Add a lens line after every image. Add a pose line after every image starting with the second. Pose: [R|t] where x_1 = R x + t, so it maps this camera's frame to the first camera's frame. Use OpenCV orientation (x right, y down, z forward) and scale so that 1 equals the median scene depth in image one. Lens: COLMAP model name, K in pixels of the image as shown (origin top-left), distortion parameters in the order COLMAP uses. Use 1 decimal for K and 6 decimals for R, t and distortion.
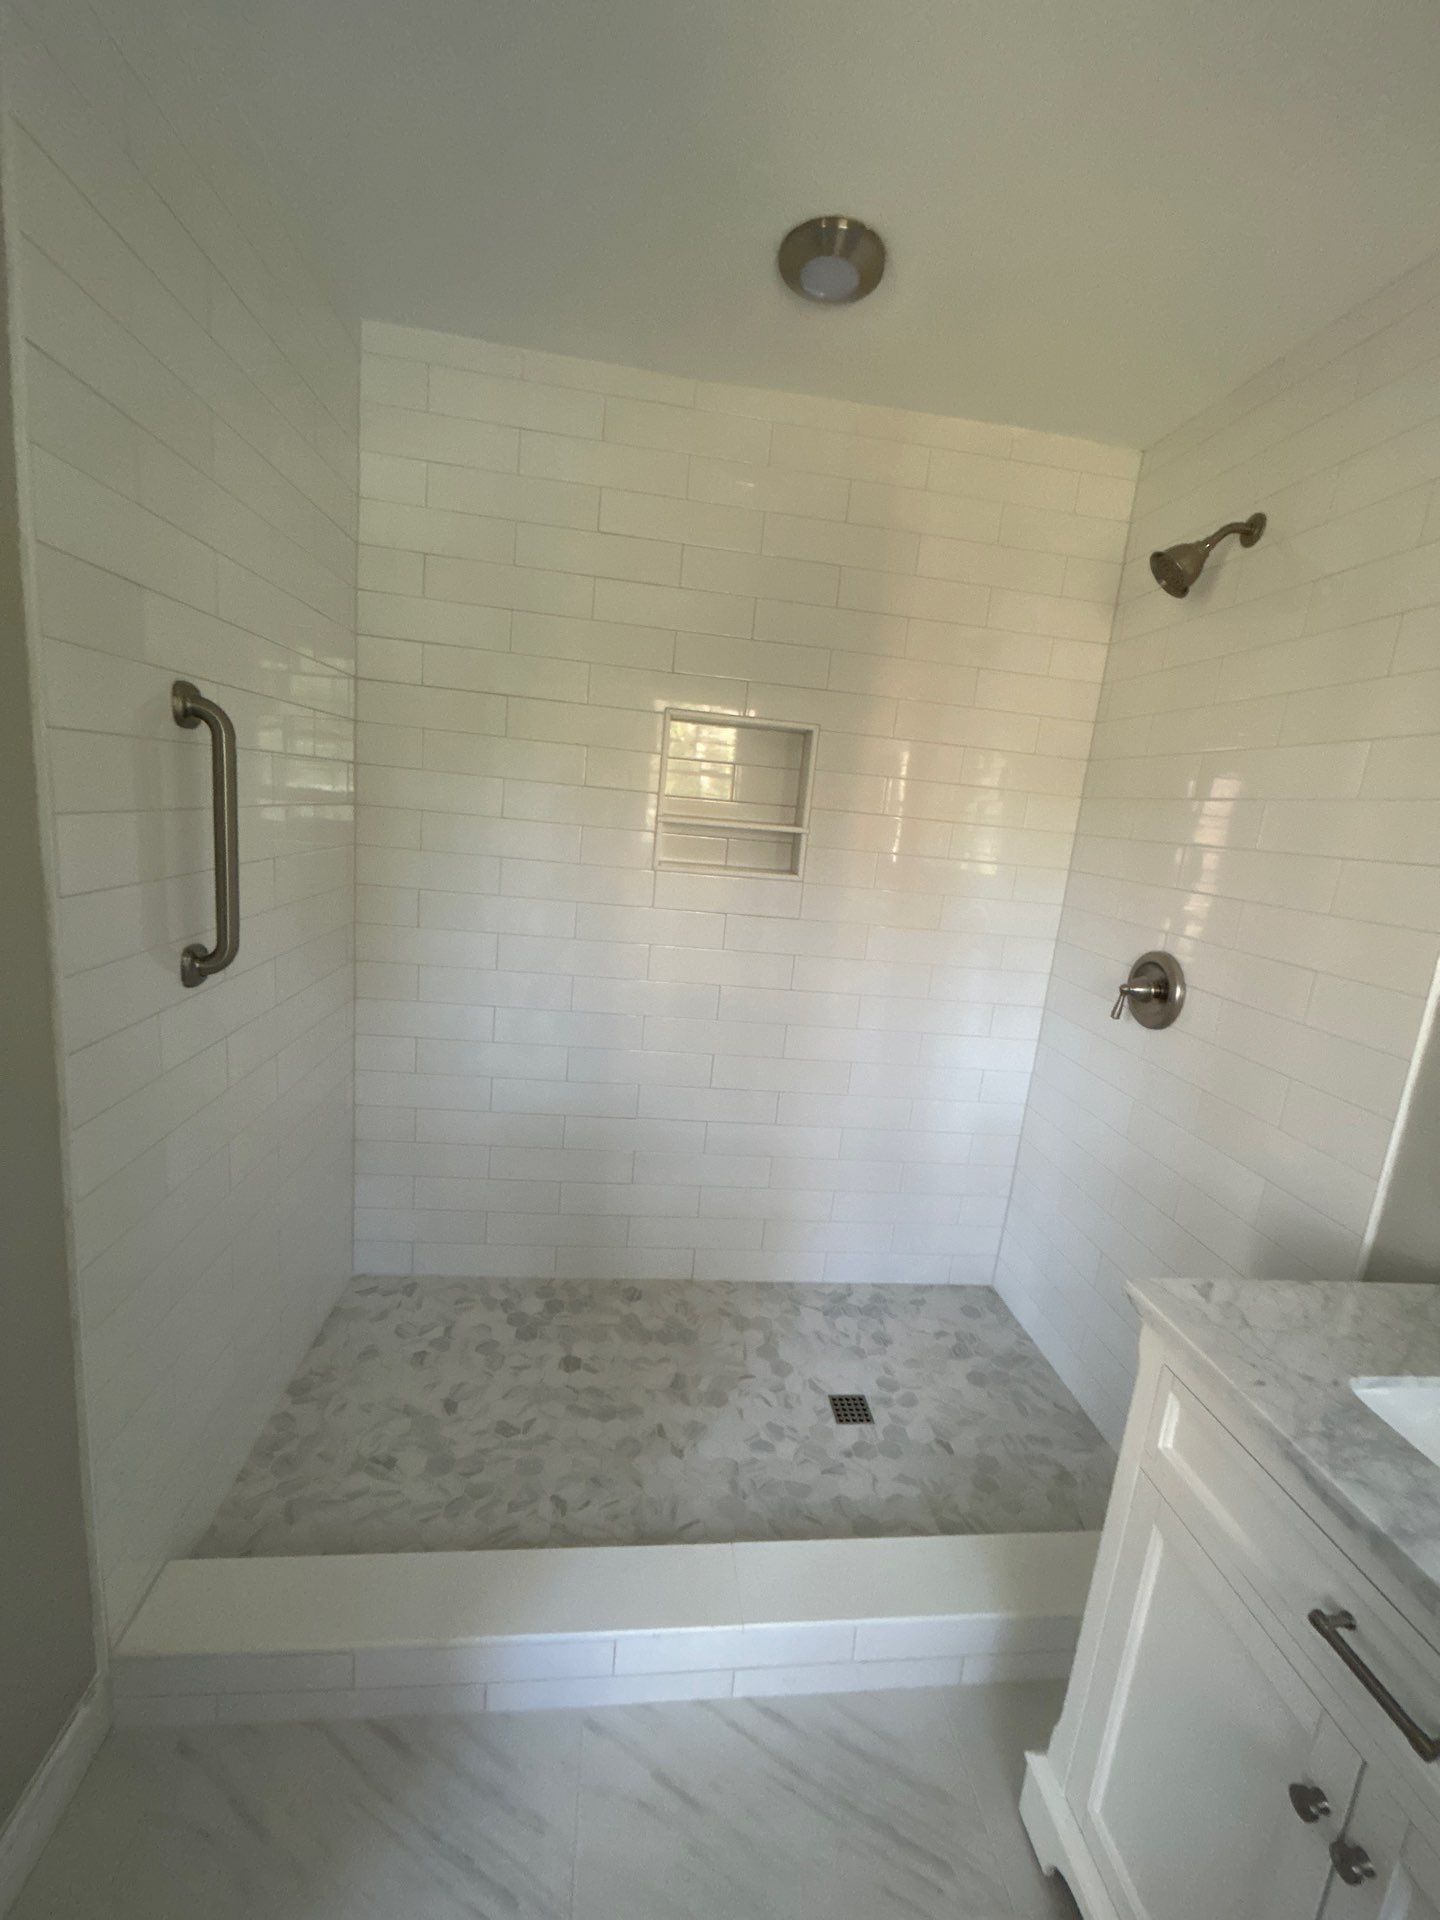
lens RADIAL K [[780.0, 0, 720.2], [0, 780.0, 957.9], [0, 0, 1]] dist [-0.005934, 0.004192]
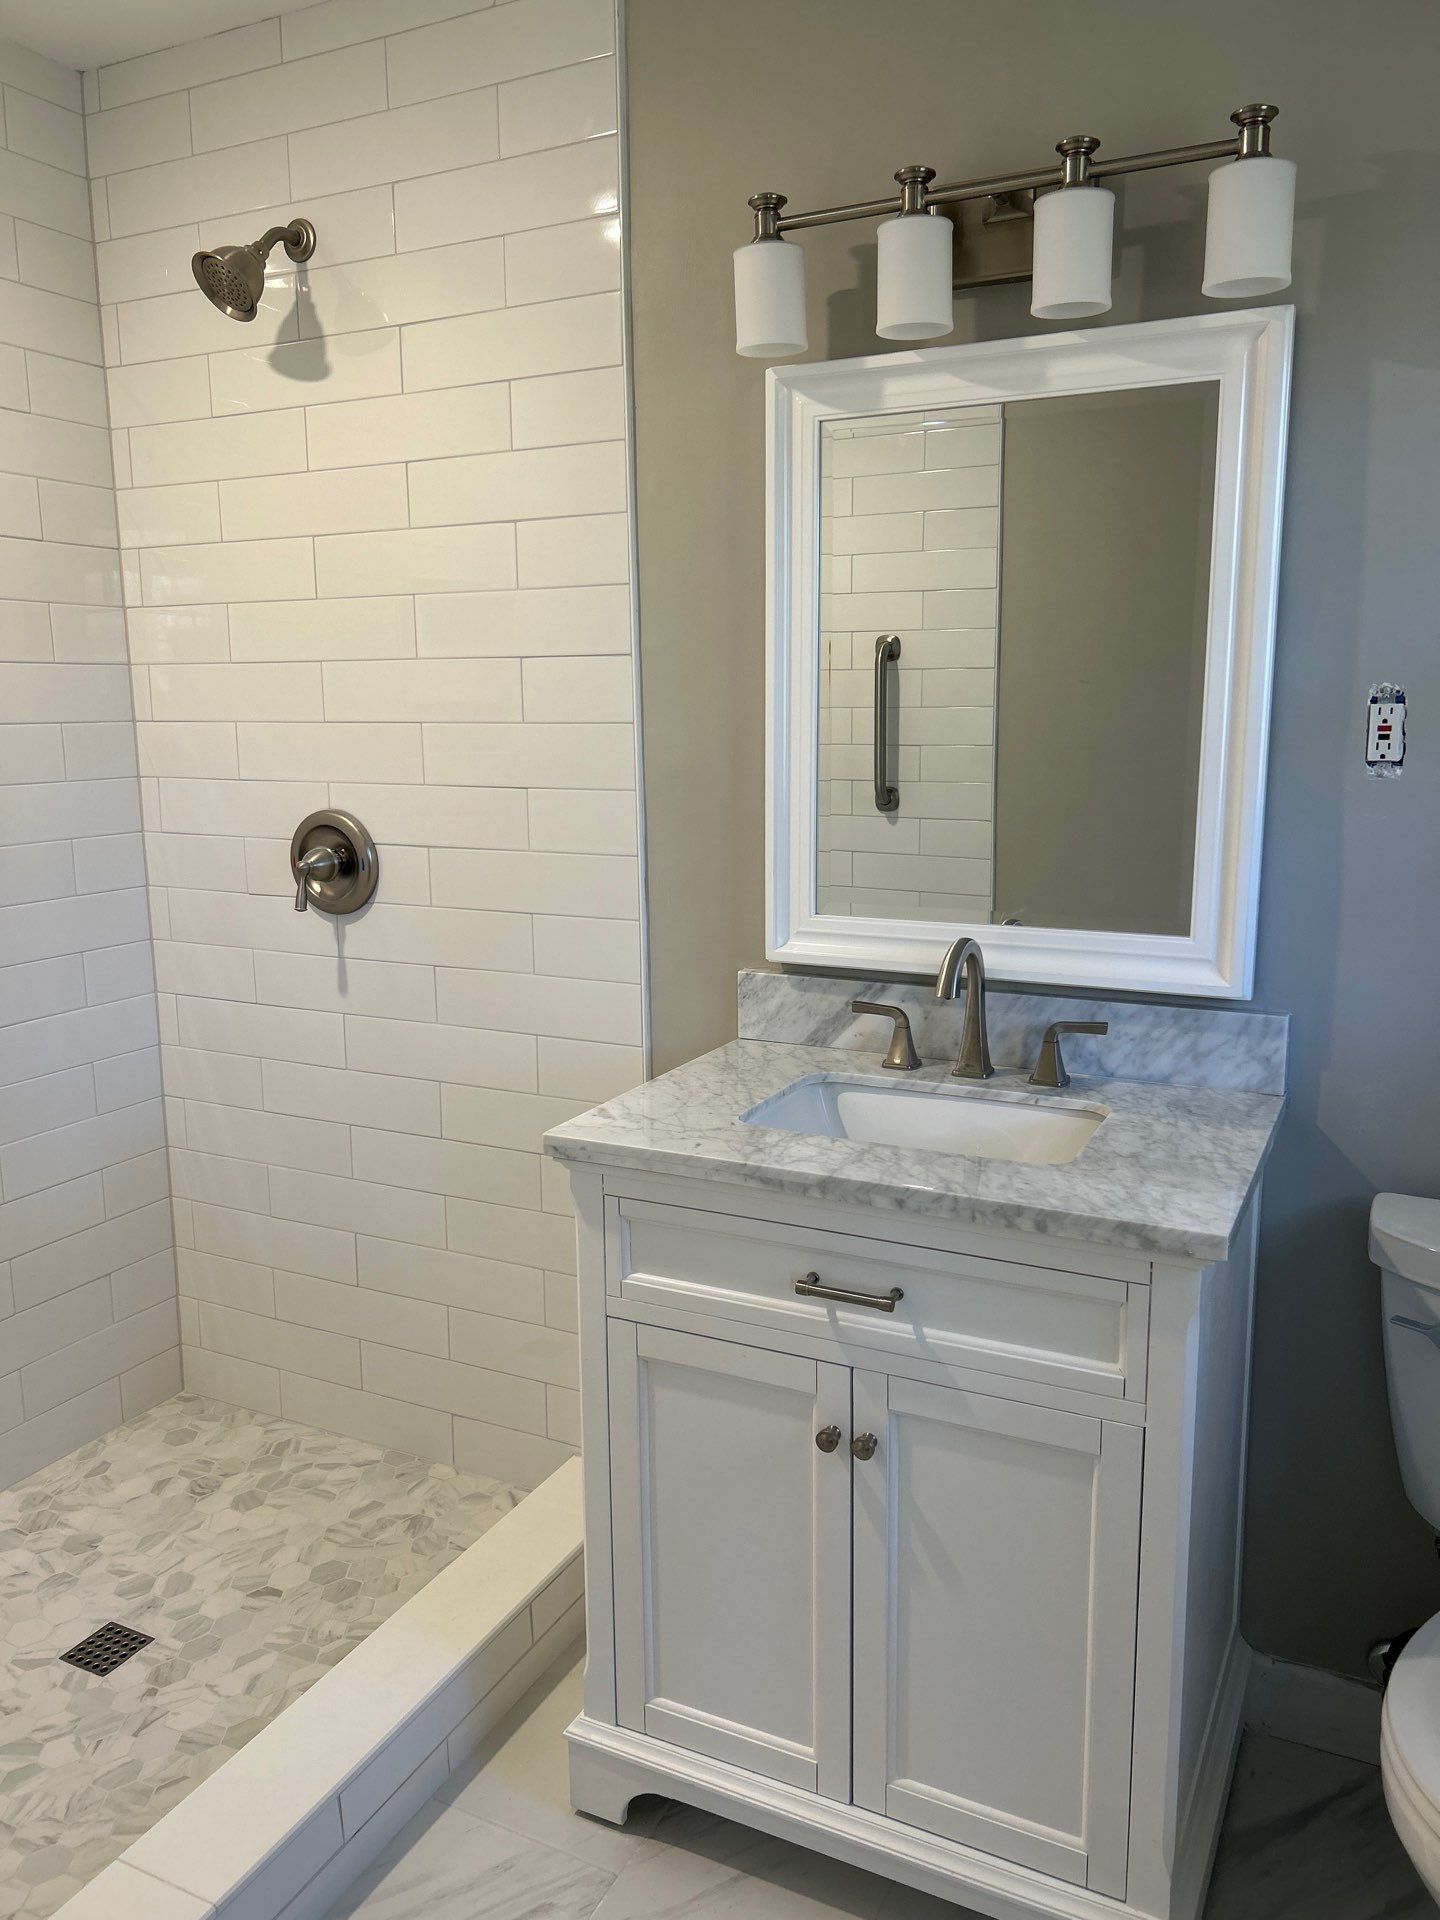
lens RADIAL K [[1452.1, 0, 708.3], [0, 1452.1, 960.9], [0, 0, 1]] dist [0.052846, -0.047615]
pose [[0.548222, -0.248056, 0.798699, -0.366408], [0.222307, 0.963867, 0.146764, 0.008545], [-0.806246, 0.097097, 0.583558, -0.084472]]
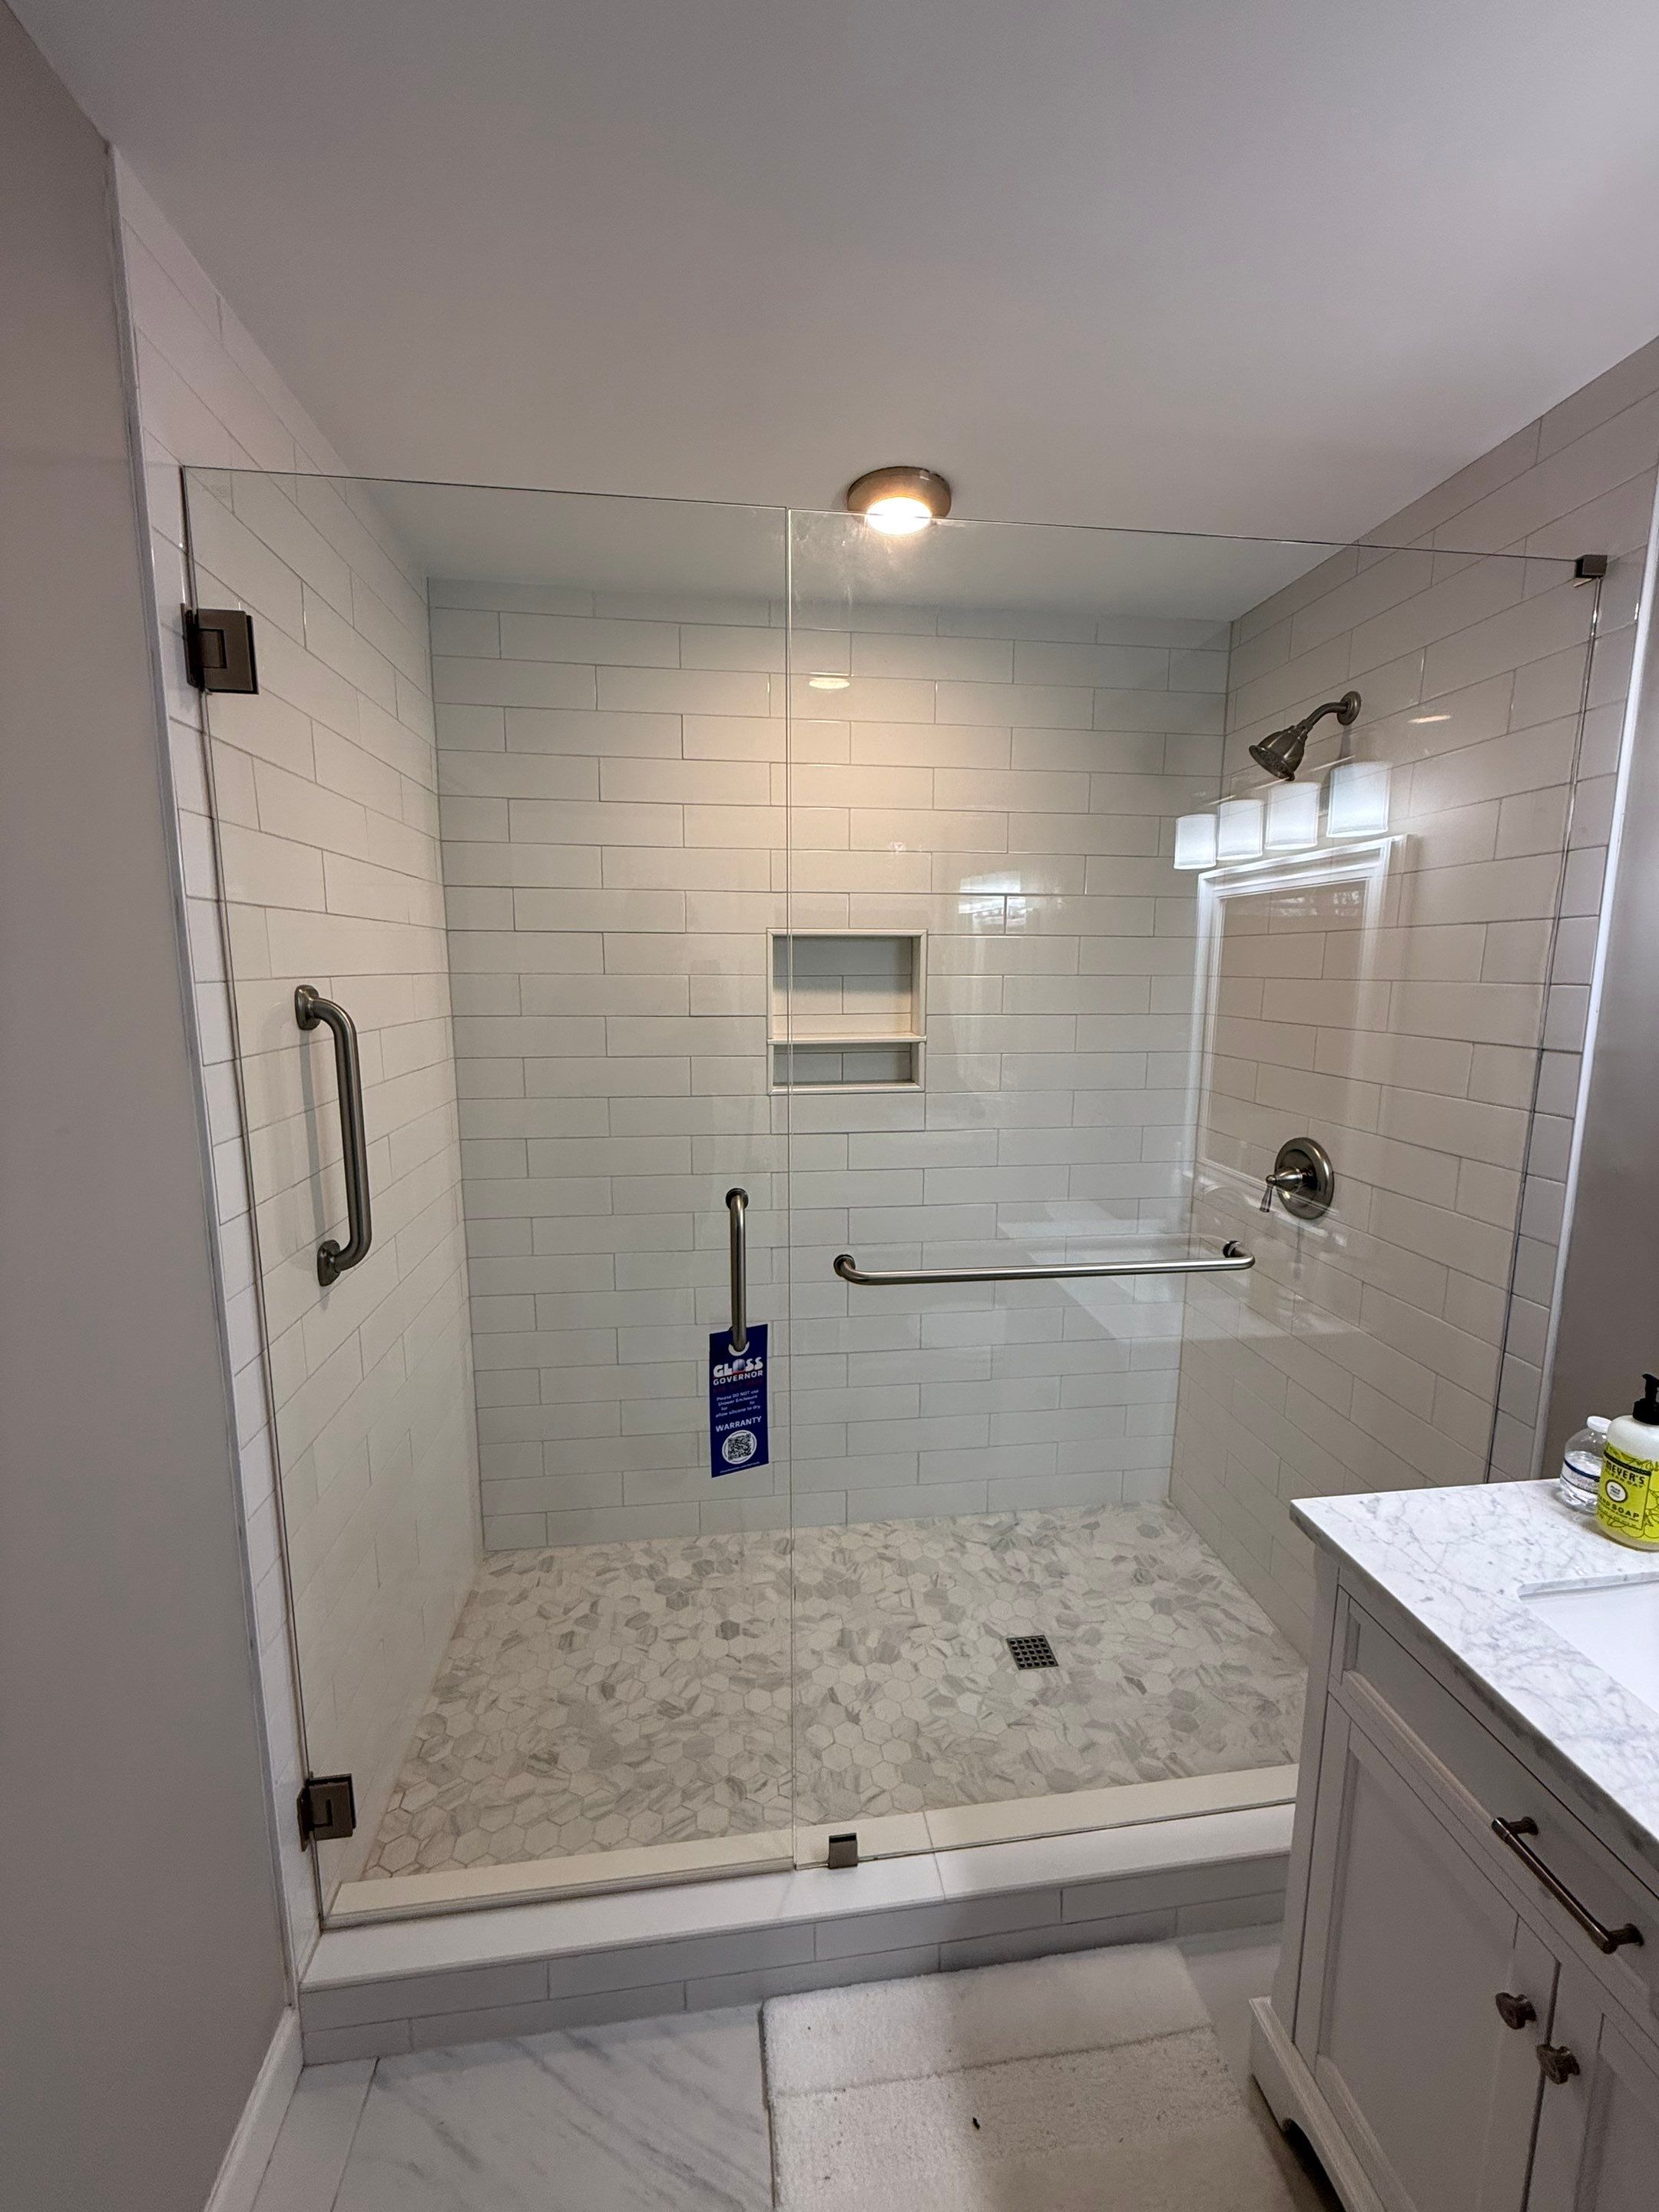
lens RADIAL K [[879.0, 0, 827.2], [0, 879.0, 1101.5], [0, 0, 1]] dist [0.012365, -0.003833]
pose [[0.995683, -0.092803, 0.001474, -0.017303], [0.092787, 0.994873, -0.040218, -0.060774], [0.002266, 0.040181, 0.999190, -0.089481]]
